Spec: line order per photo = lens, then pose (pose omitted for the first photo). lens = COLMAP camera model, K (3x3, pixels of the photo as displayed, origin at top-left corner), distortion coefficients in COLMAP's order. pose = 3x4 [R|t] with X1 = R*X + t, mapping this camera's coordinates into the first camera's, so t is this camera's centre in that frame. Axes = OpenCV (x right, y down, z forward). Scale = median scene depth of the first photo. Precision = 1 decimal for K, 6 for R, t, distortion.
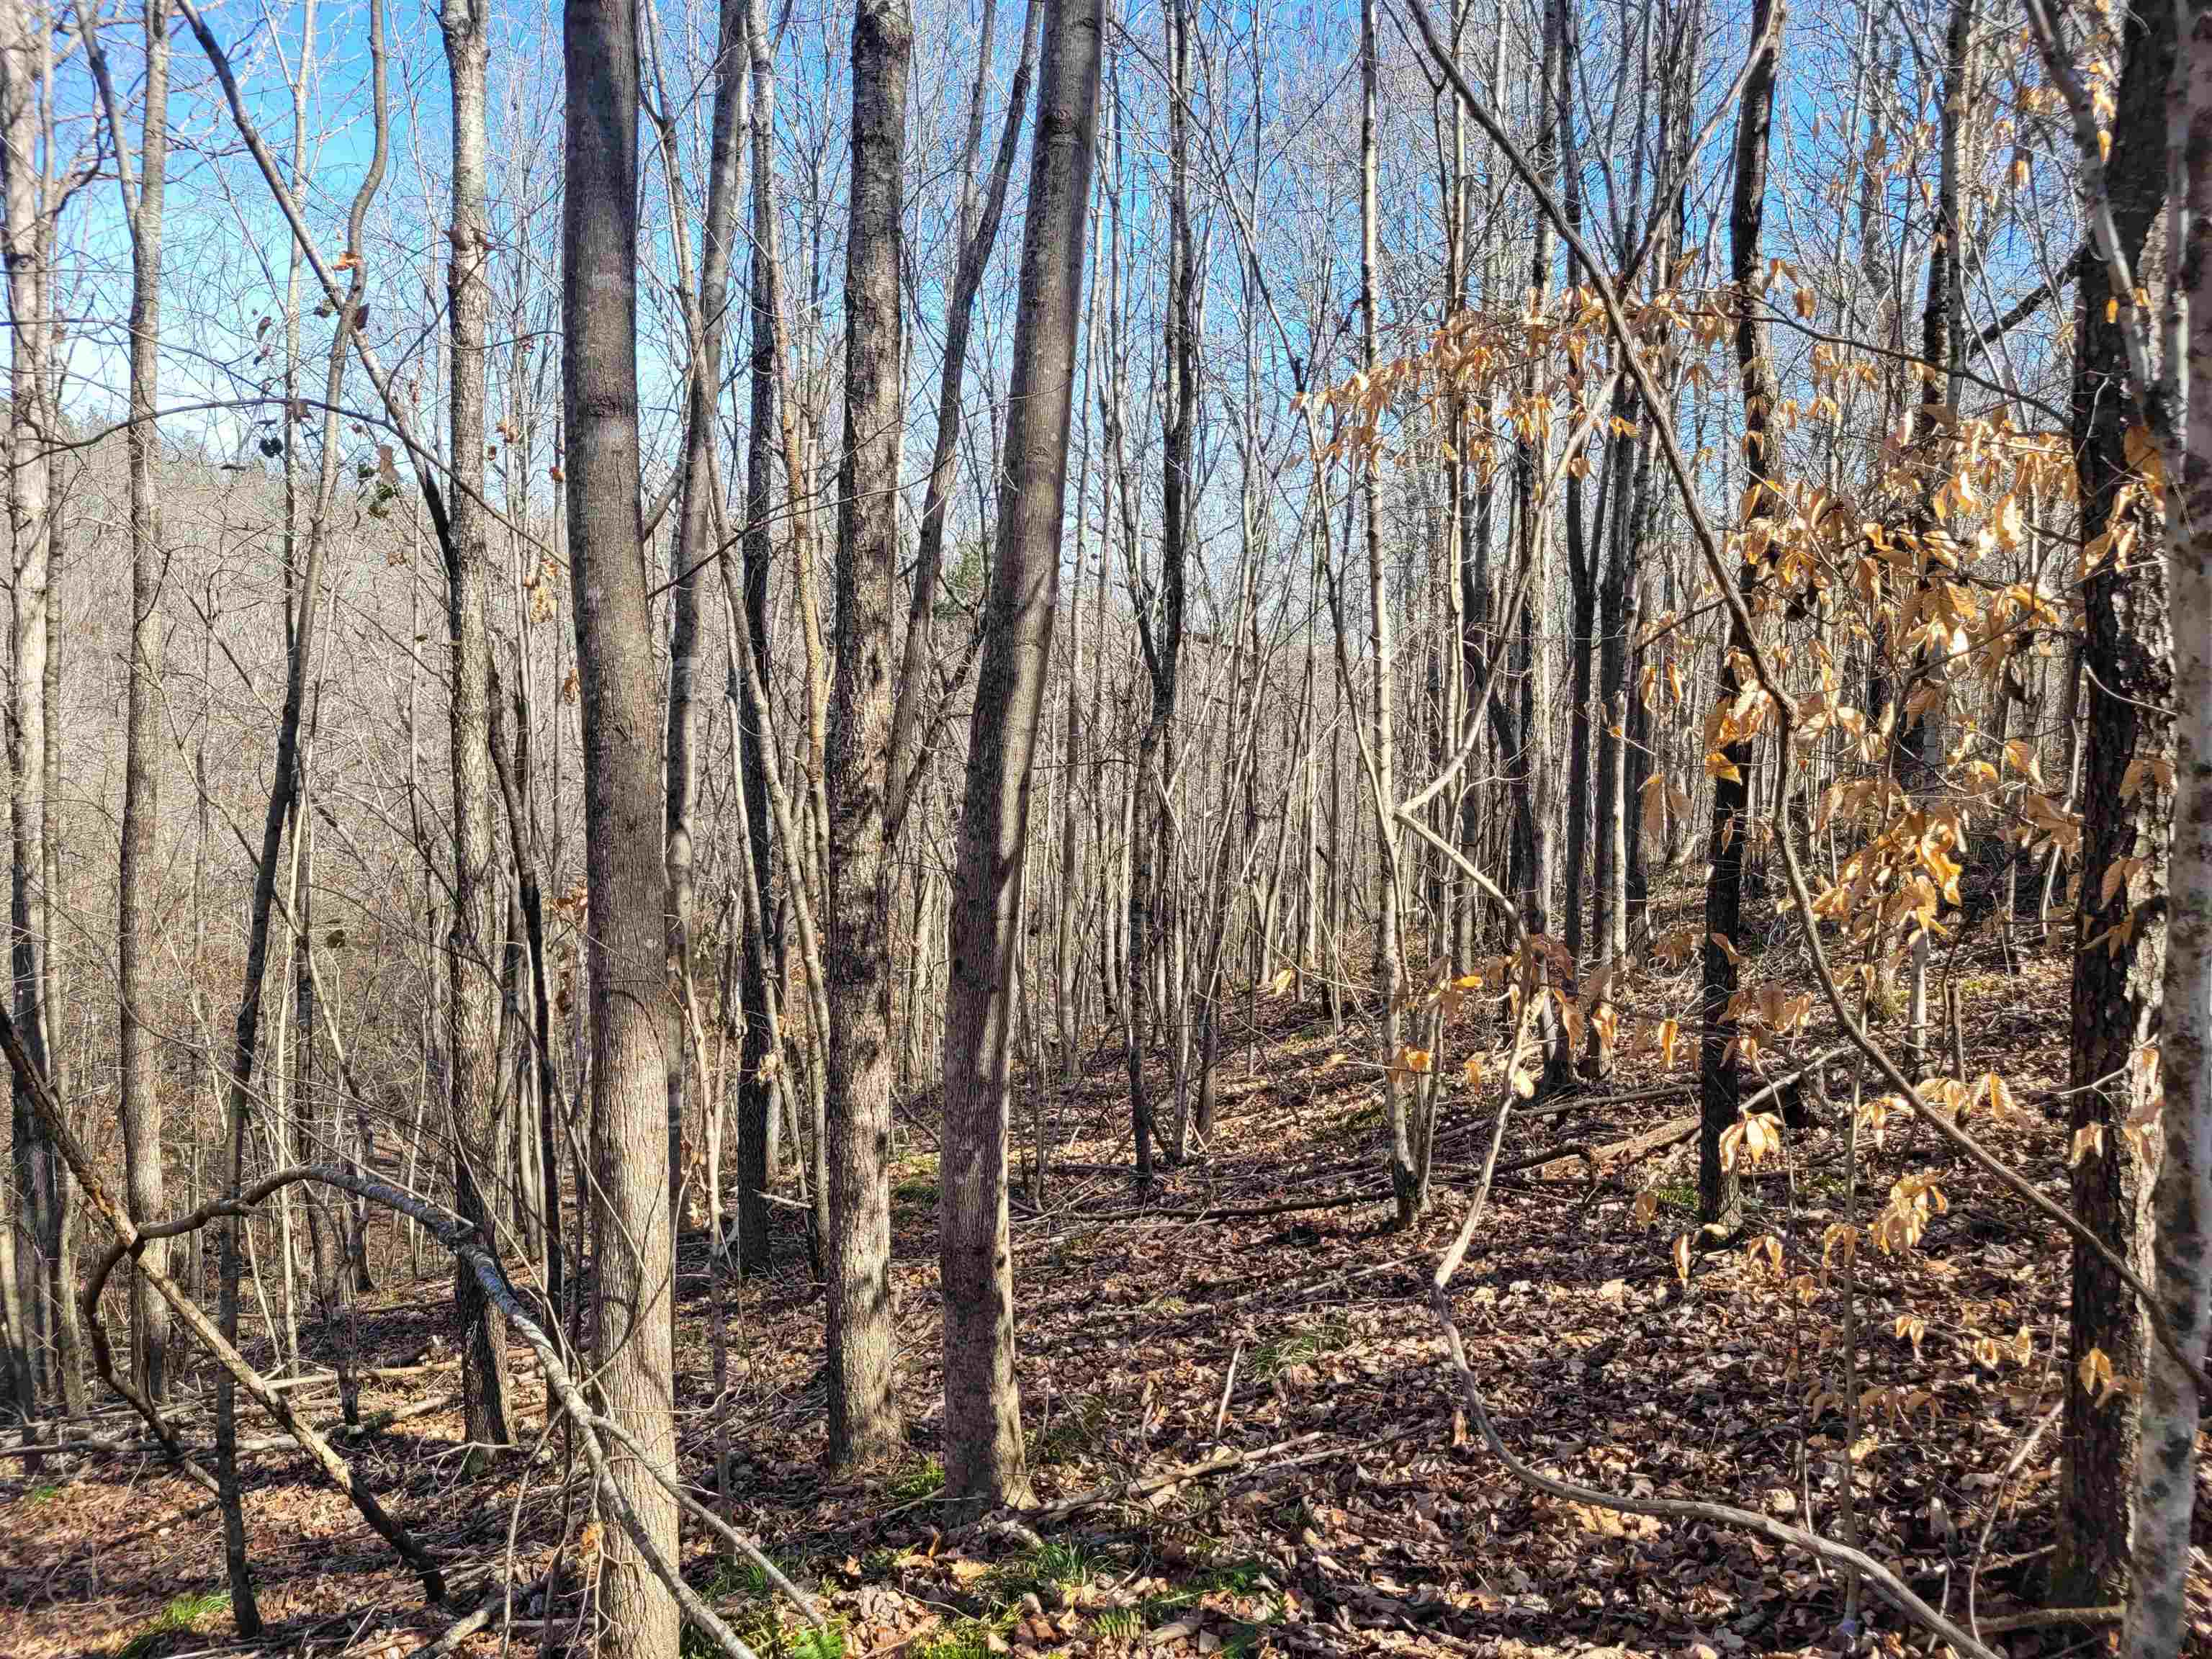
lens RADIAL K [[1669.9, 0, 1174.3], [0, 1669.9, 813.8], [0, 0, 1]] dist [0.035936, -0.015825]
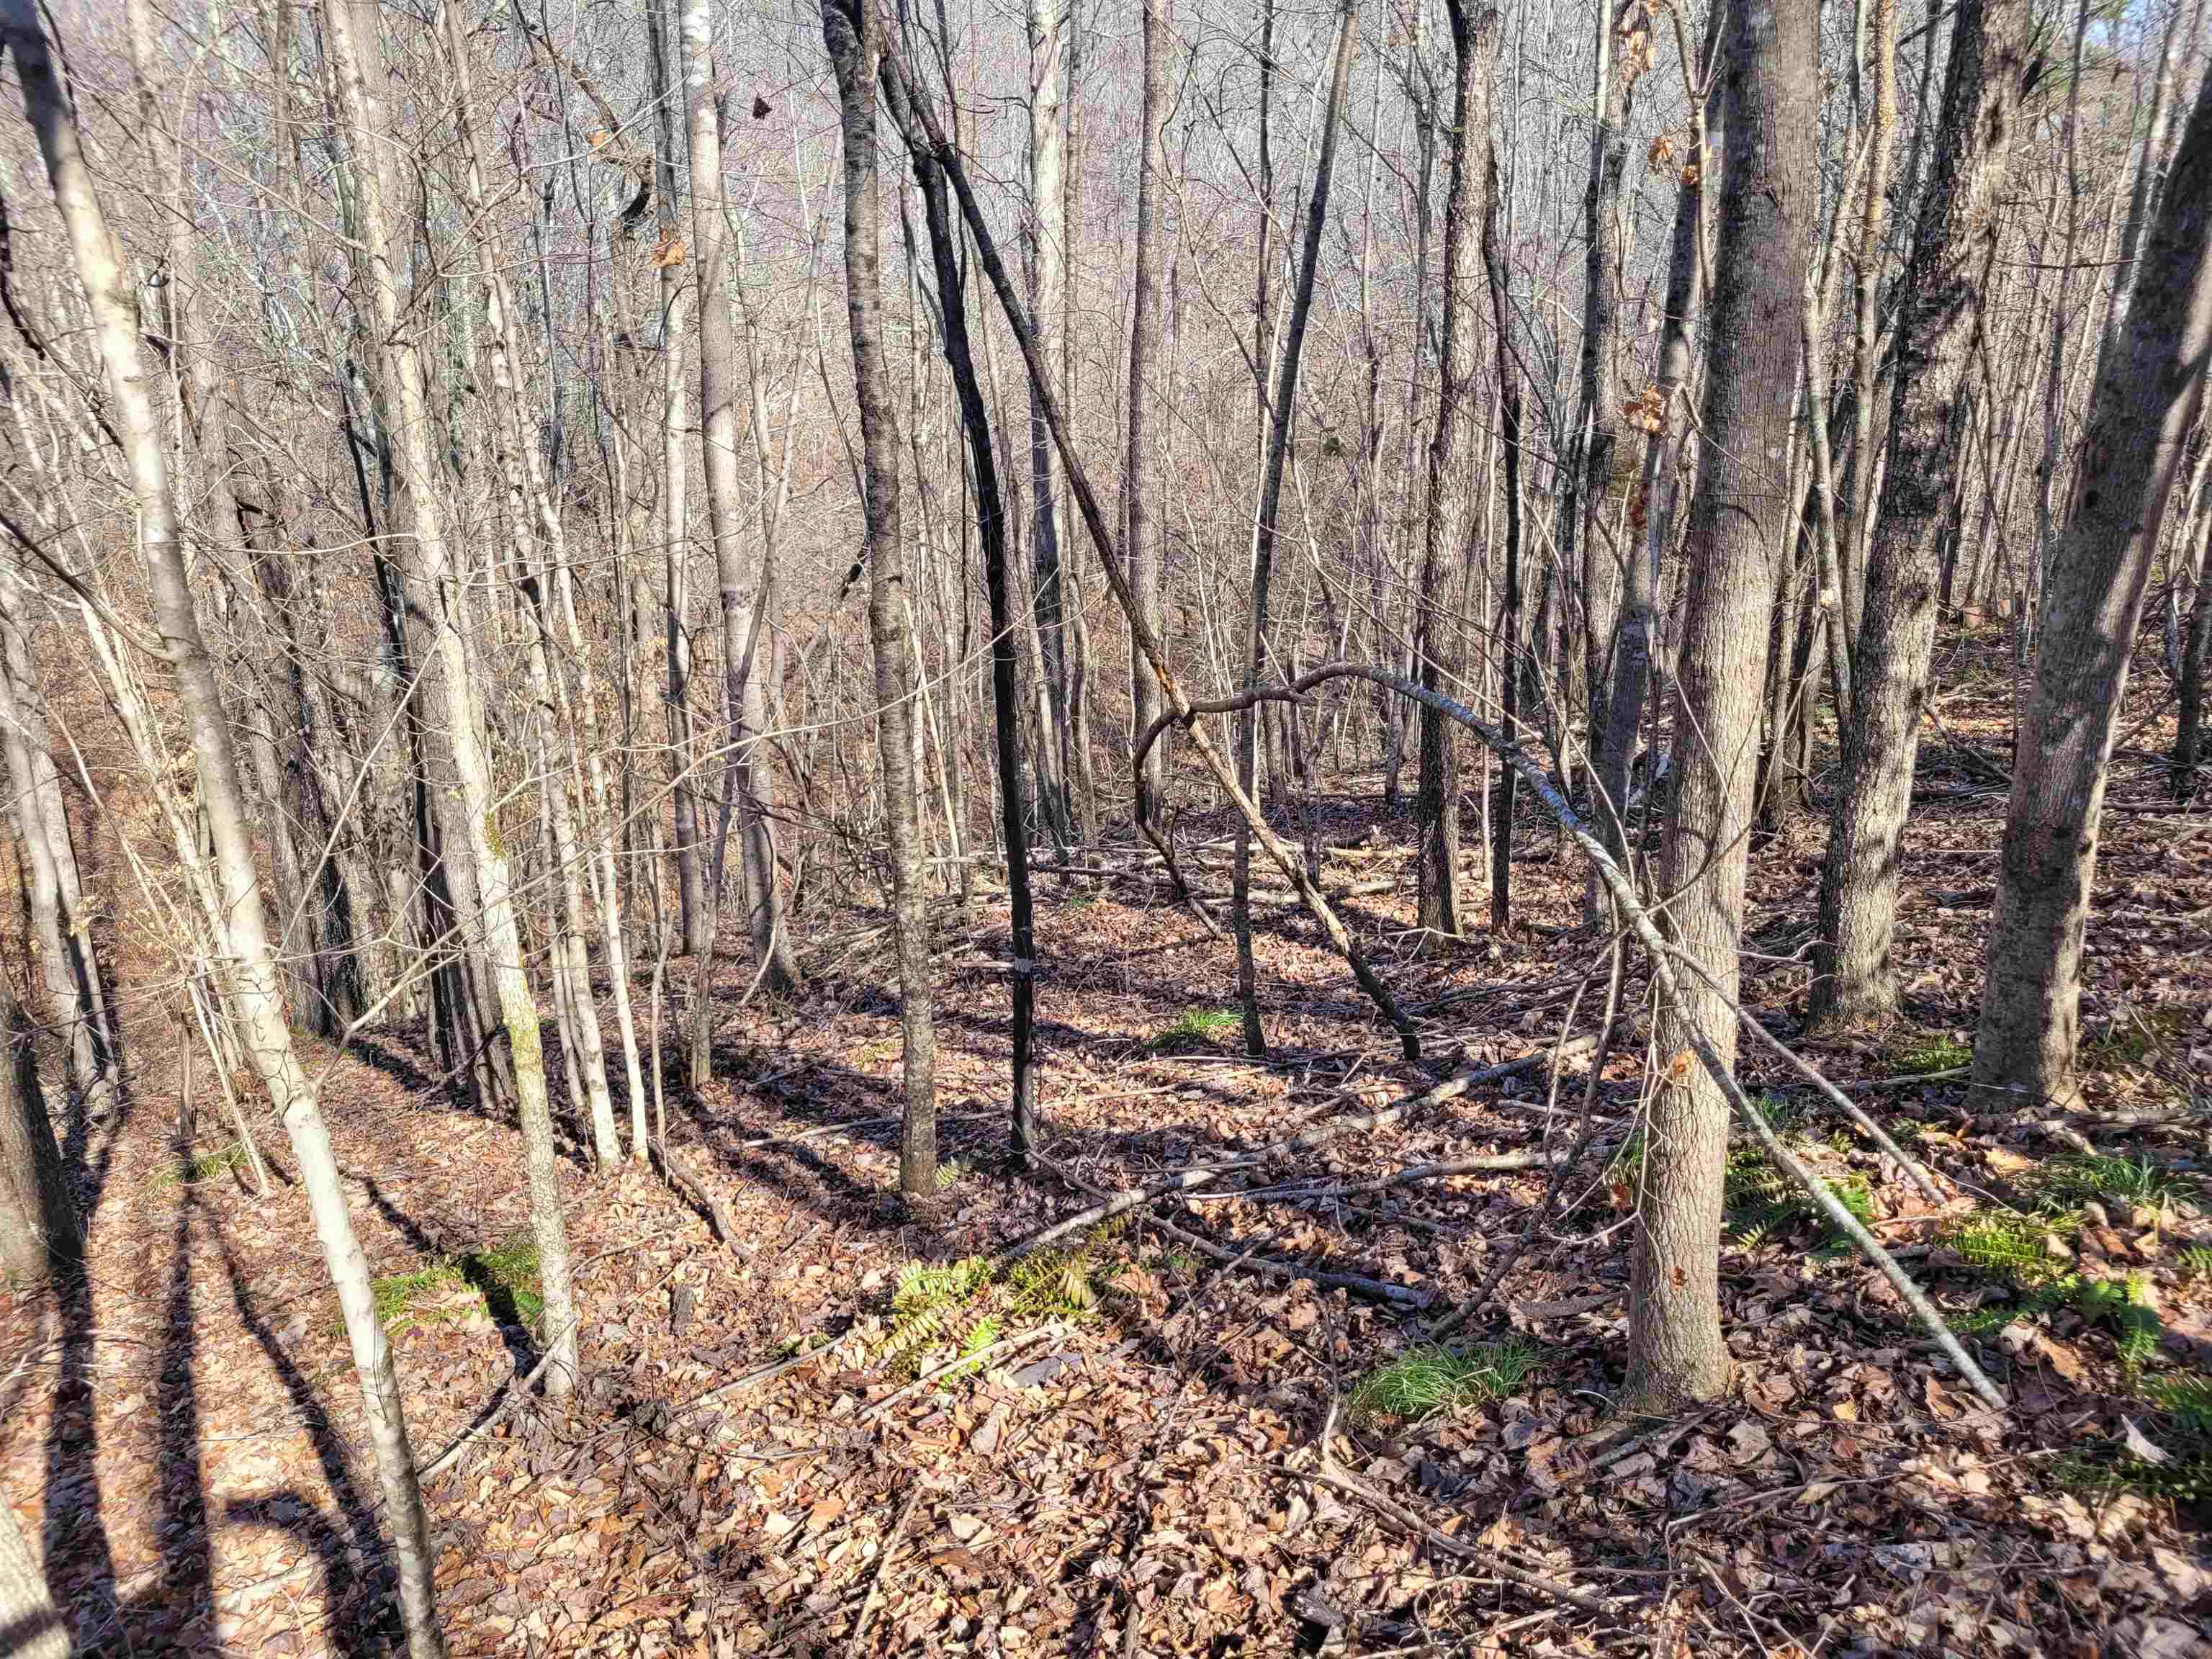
lens RADIAL K [[1669.9, 0, 1174.3], [0, 1669.9, 813.8], [0, 0, 1]] dist [0.035936, -0.015825]
pose [[0.883894, 0.135088, -0.447752, -0.113865], [-0.008943, 0.962083, 0.272609, 0.014749], [0.467601, -0.236953, 0.851588, 0.035573]]
